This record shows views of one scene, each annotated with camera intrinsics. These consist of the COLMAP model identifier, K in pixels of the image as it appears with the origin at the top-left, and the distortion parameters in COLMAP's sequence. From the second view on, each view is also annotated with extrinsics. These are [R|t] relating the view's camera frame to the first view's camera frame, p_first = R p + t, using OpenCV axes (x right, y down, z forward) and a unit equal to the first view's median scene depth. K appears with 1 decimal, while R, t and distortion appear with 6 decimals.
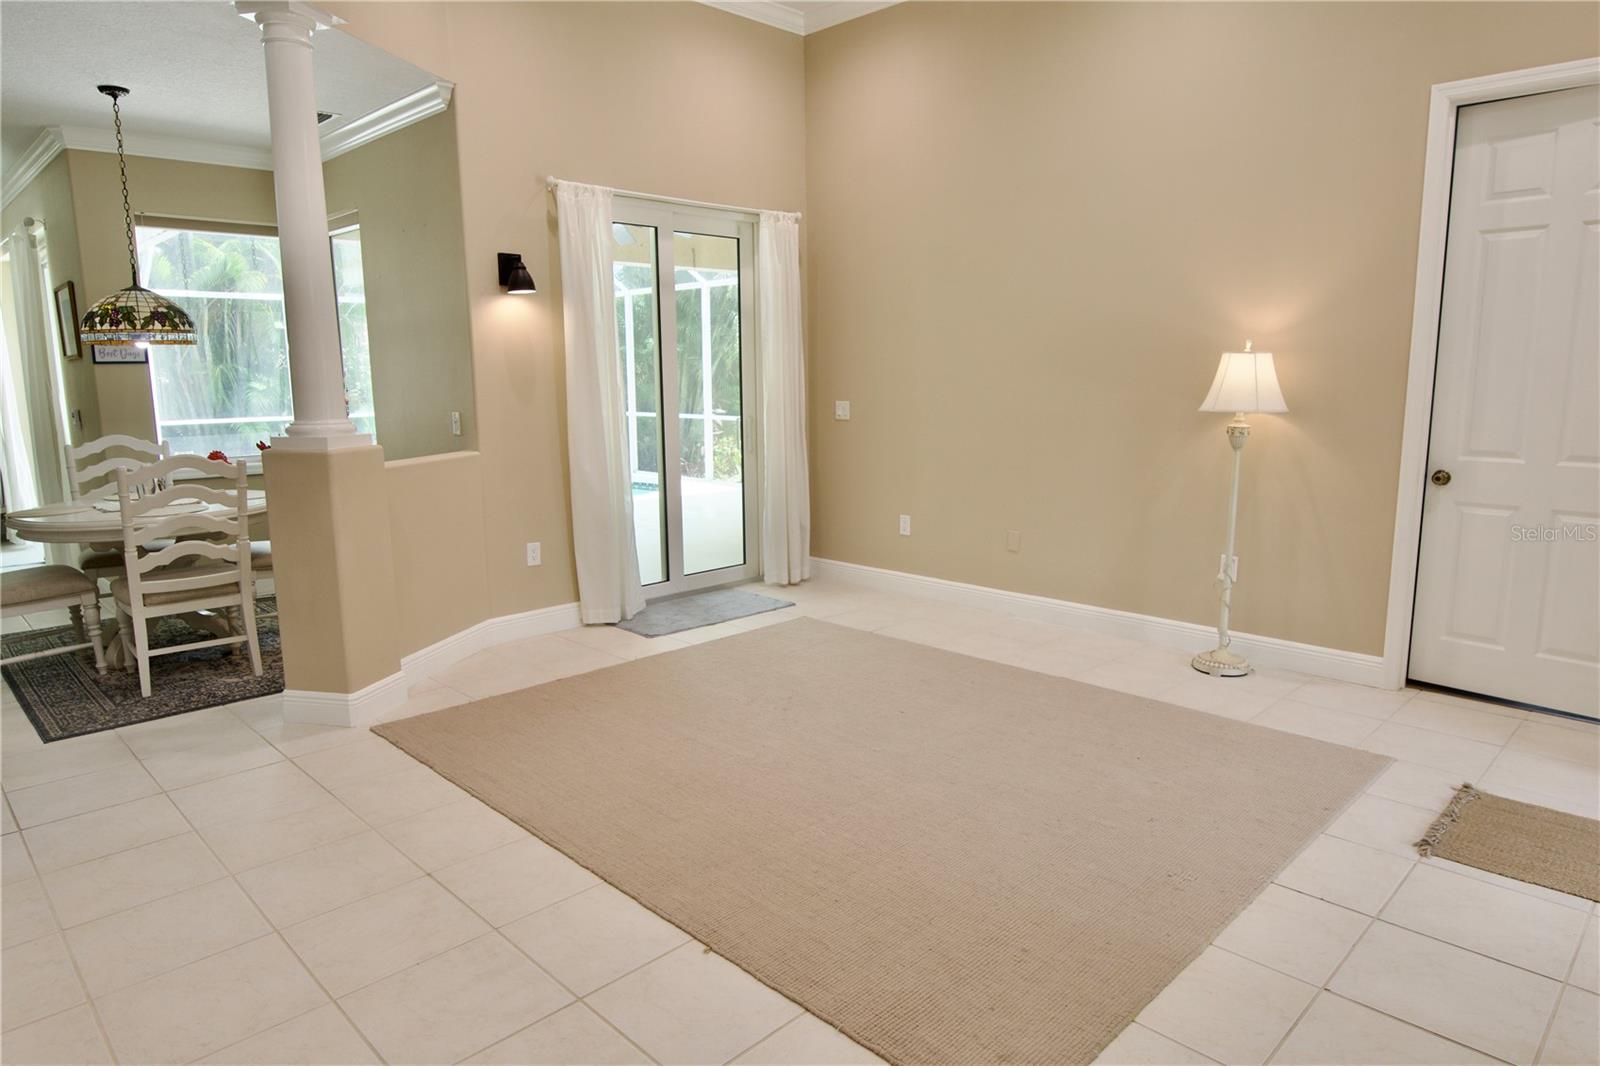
lens RADIAL K [[979.0, 0, 814.2], [0, 979.0, 530.1], [0, 0, 1]] dist [-0.010656, -0.005290]
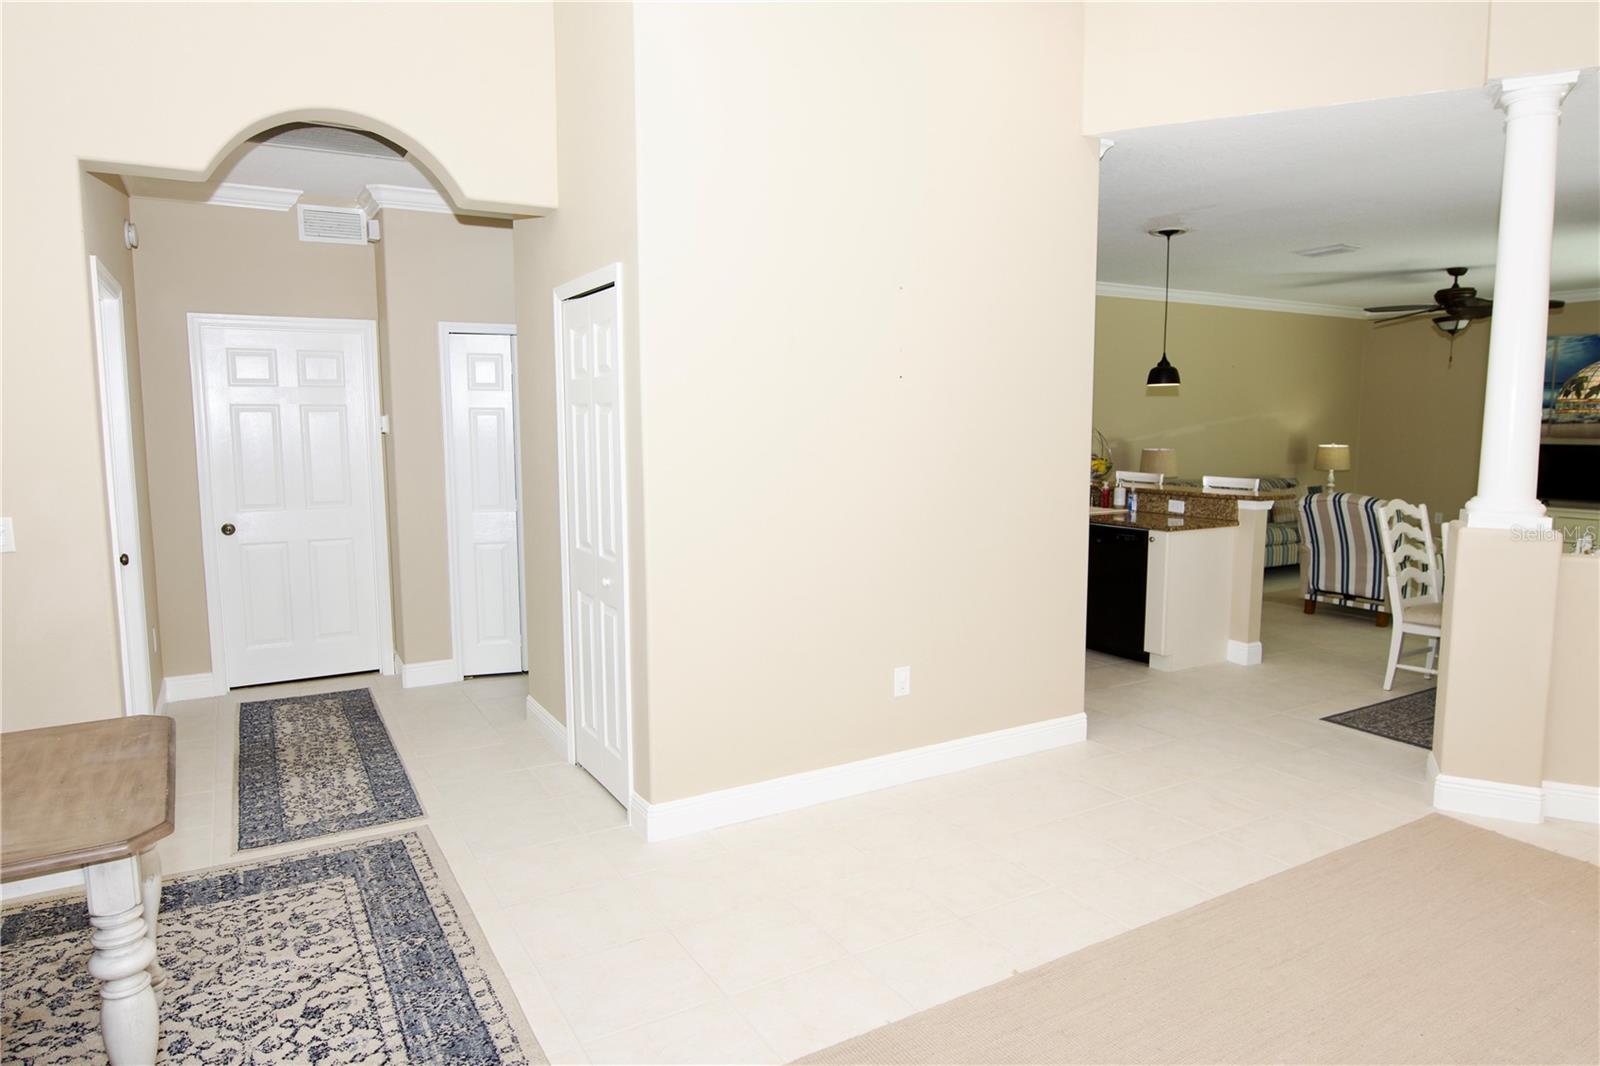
lens RADIAL K [[979.0, 0, 814.2], [0, 979.0, 530.1], [0, 0, 1]] dist [-0.010656, -0.005290]
pose [[-0.243399, 0.118976, -0.962602, 0.404090], [-0.156095, 0.974707, 0.159942, -0.089063], [0.957283, 0.189187, -0.218671, 0.388396]]
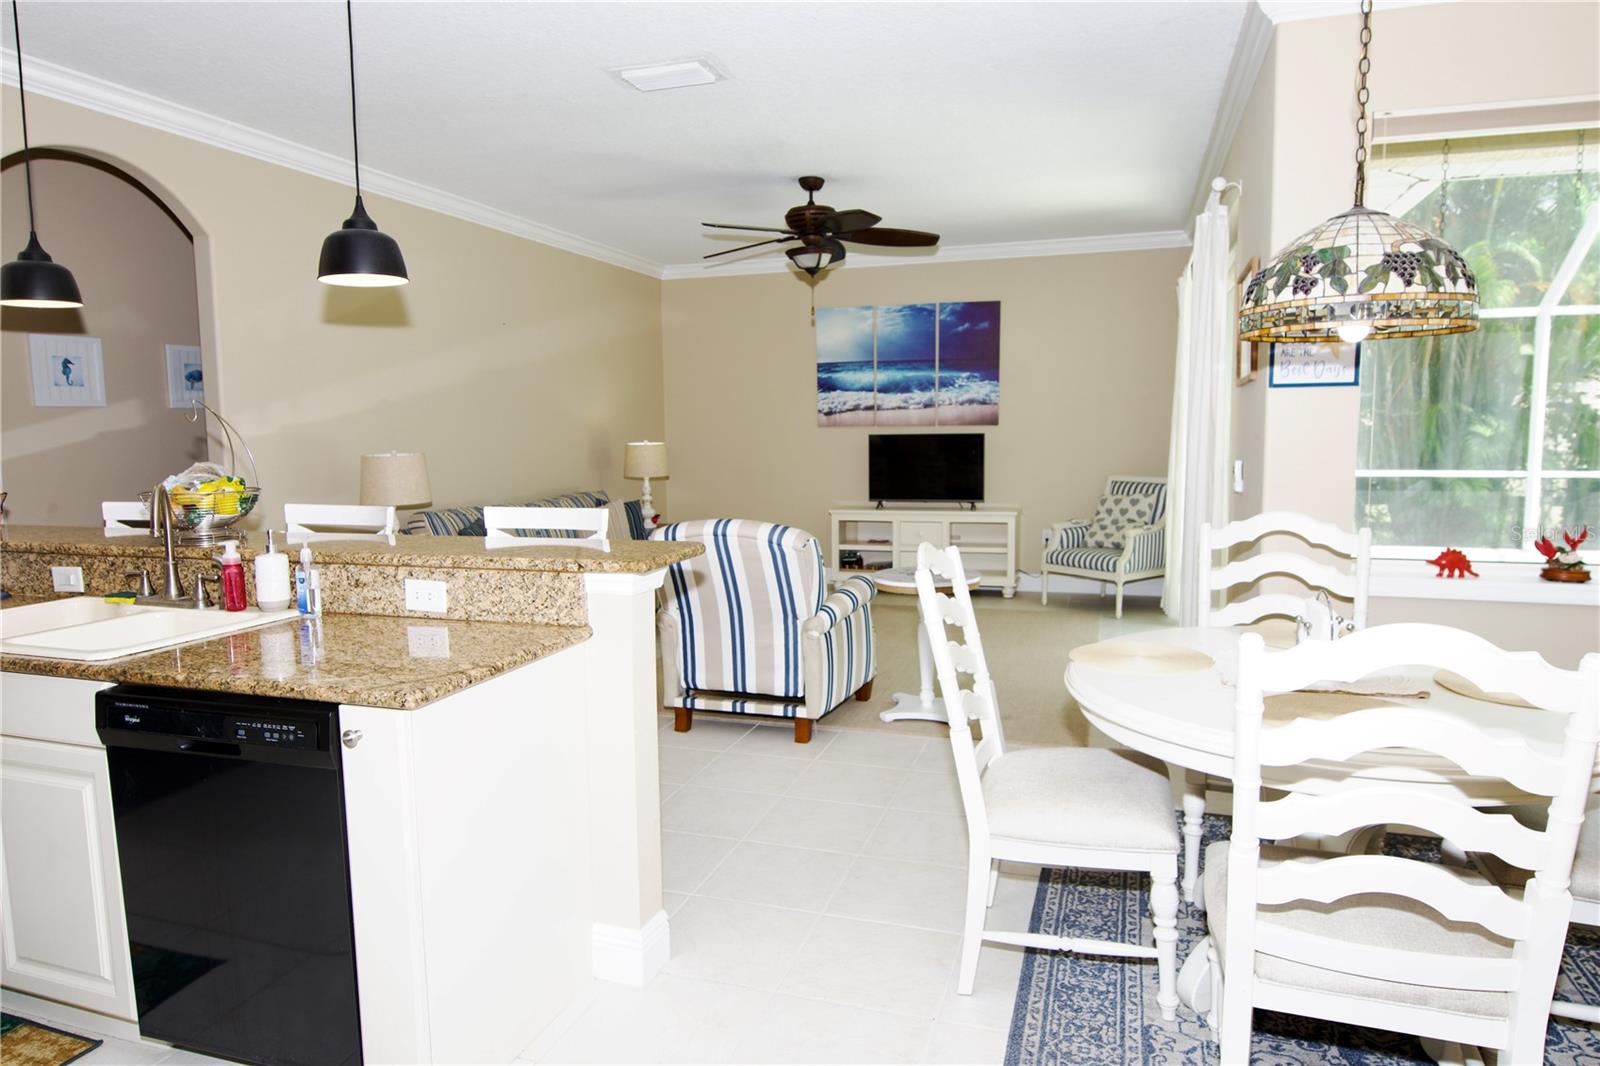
lens RADIAL K [[979.0, 0, 814.2], [0, 979.0, 530.1], [0, 0, 1]] dist [-0.010656, -0.005290]
pose [[0.459112, 0.098702, -0.882878, -0.331766], [-0.138267, 0.989637, 0.038736, -0.069169], [0.877552, 0.104288, 0.468002, 0.482131]]
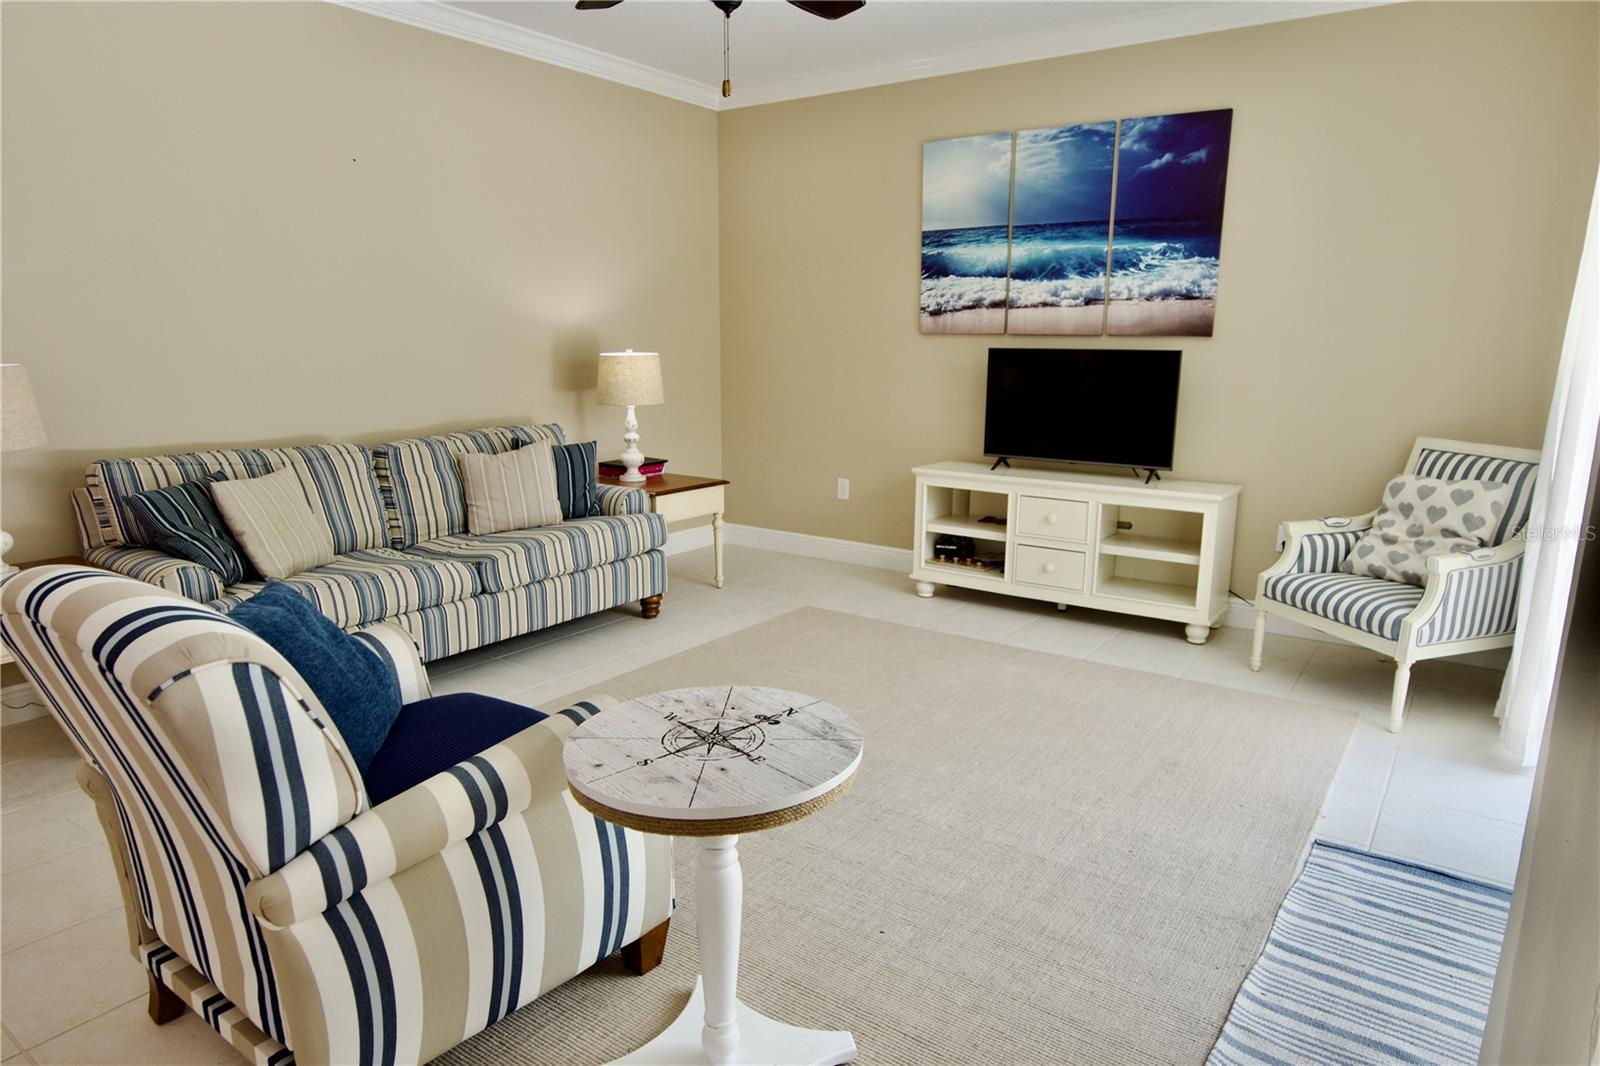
lens RADIAL K [[979.0, 0, 814.2], [0, 979.0, 530.1], [0, 0, 1]] dist [-0.010656, -0.005290]
pose [[0.167933, 0.205219, -0.964201, -0.718107], [-0.169780, 0.969497, 0.176776, -0.132992], [0.971068, 0.134016, 0.197652, 0.903259]]
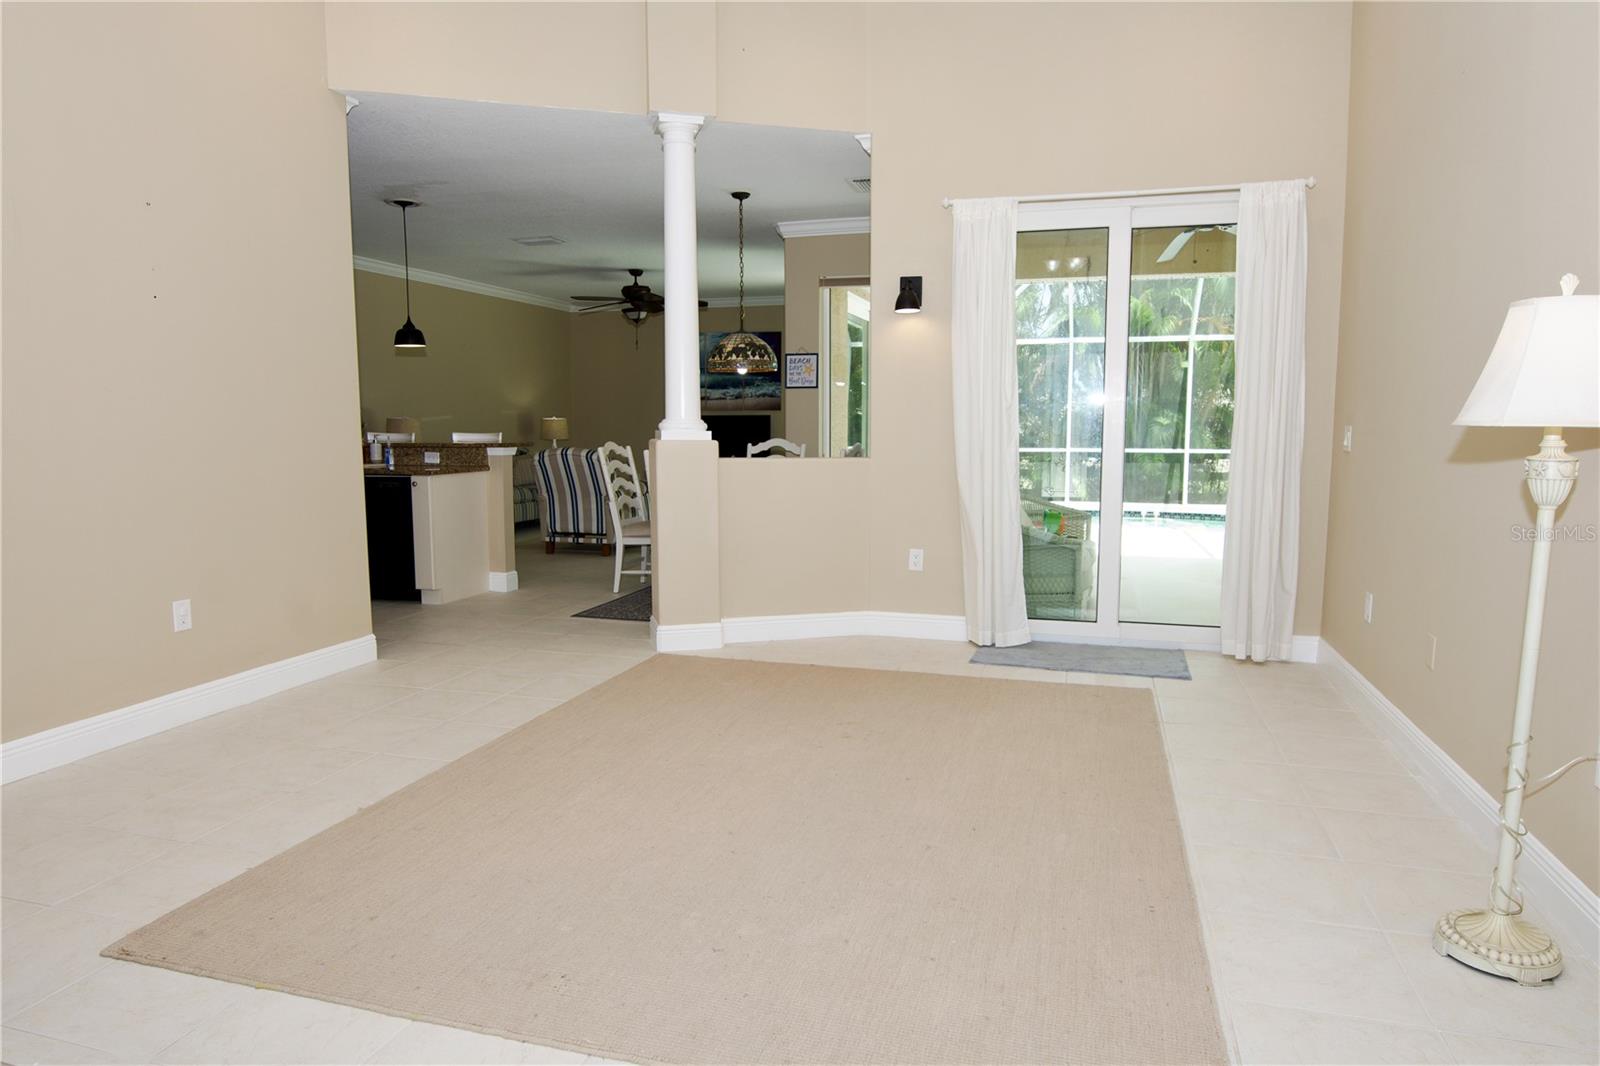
lens RADIAL K [[979.0, 0, 814.2], [0, 979.0, 530.1], [0, 0, 1]] dist [-0.010656, -0.005290]
pose [[0.486581, 0.106475, -0.867123, 0.520041], [-0.147996, 0.988246, 0.038302, -0.028402], [0.861009, 0.109694, 0.496619, 0.350332]]
